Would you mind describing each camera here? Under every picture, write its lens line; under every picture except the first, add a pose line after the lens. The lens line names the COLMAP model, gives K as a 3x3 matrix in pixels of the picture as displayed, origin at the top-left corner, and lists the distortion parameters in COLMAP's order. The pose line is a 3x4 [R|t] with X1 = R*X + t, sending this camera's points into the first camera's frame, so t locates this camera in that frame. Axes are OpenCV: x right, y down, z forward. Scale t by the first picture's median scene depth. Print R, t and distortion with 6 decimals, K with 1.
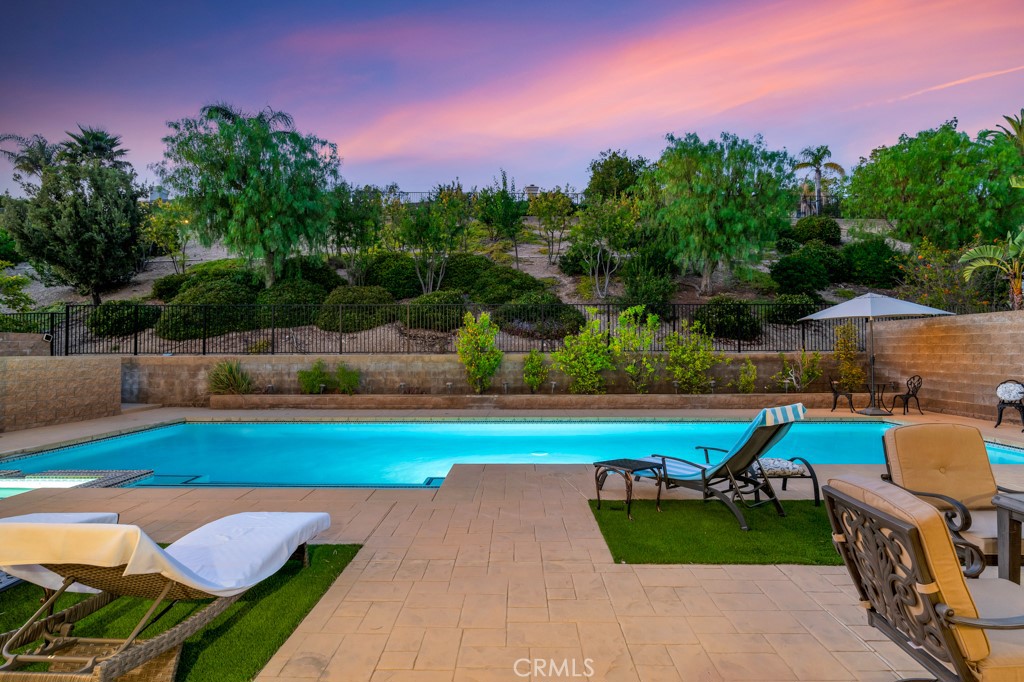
lens RADIAL K [[509.1, 0, 507.3], [0, 509.1, 343.4], [0, 0, 1]] dist [-0.002088, 0.000013]
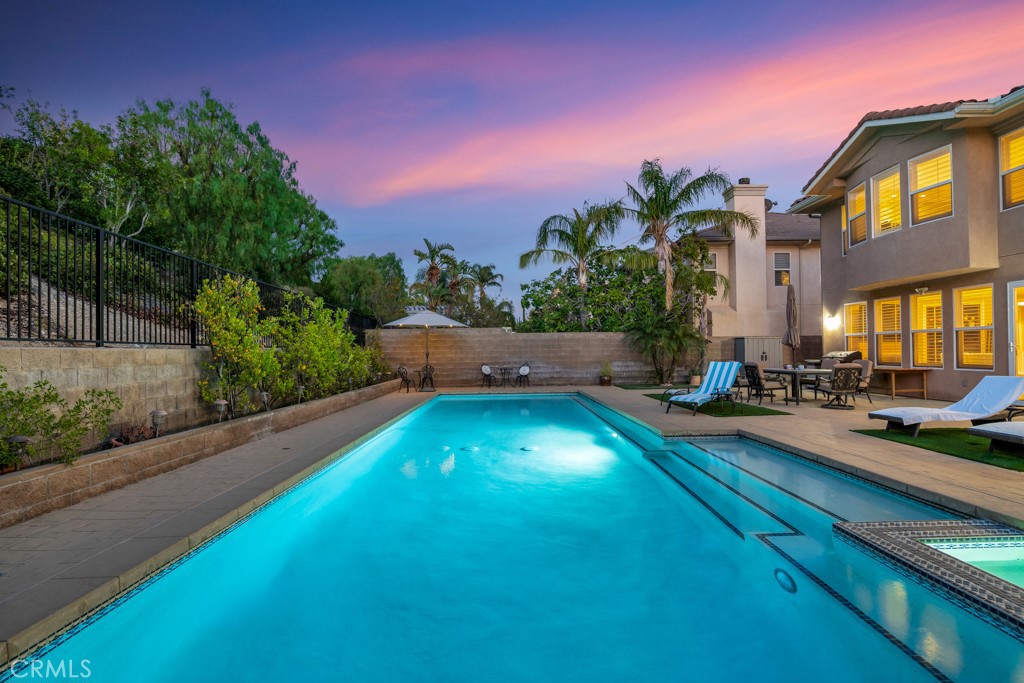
lens RADIAL K [[488.2, 0, 511.6], [0, 488.2, 351.5], [0, 0, 1]] dist [-0.011922, 0.001548]
pose [[-0.043355, 0.007874, 0.999029, -0.634055], [-0.000437, 0.999969, -0.007900, 0.029242], [-0.999060, -0.000779, -0.043350, 0.713615]]
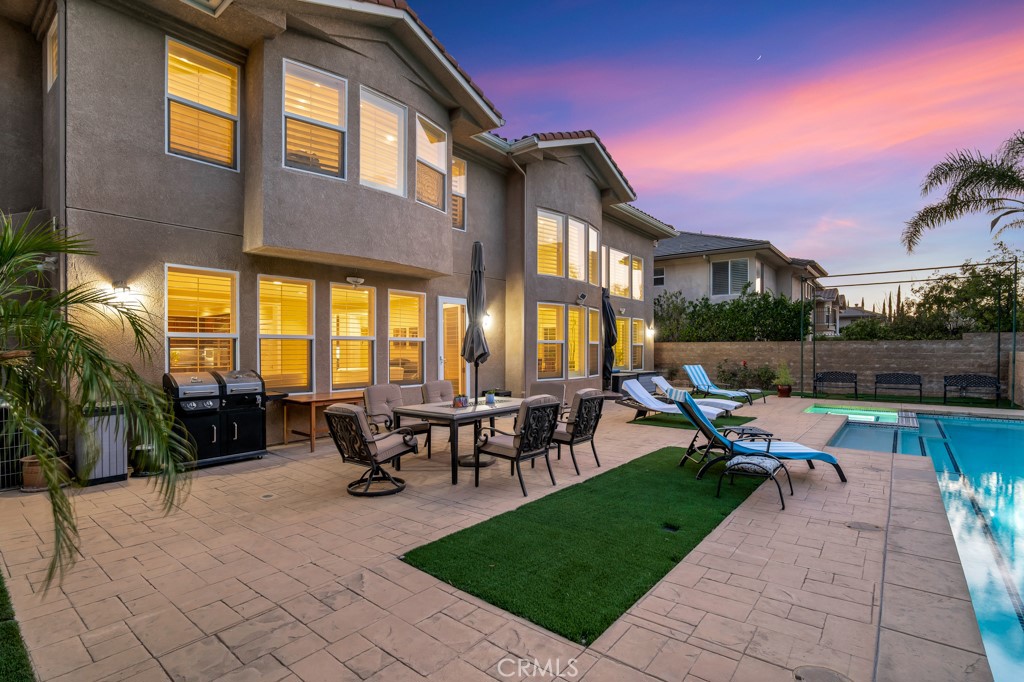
lens RADIAL K [[488.2, 0, 511.6], [0, 488.2, 351.0], [0, 0, 1]] dist [-0.011922, 0.001548]
pose [[-0.608502, 0.008795, -0.793503, 0.608368], [0.012934, 0.999916, 0.001164, 0.003018], [0.793447, -0.009554, -0.608565, 0.470527]]
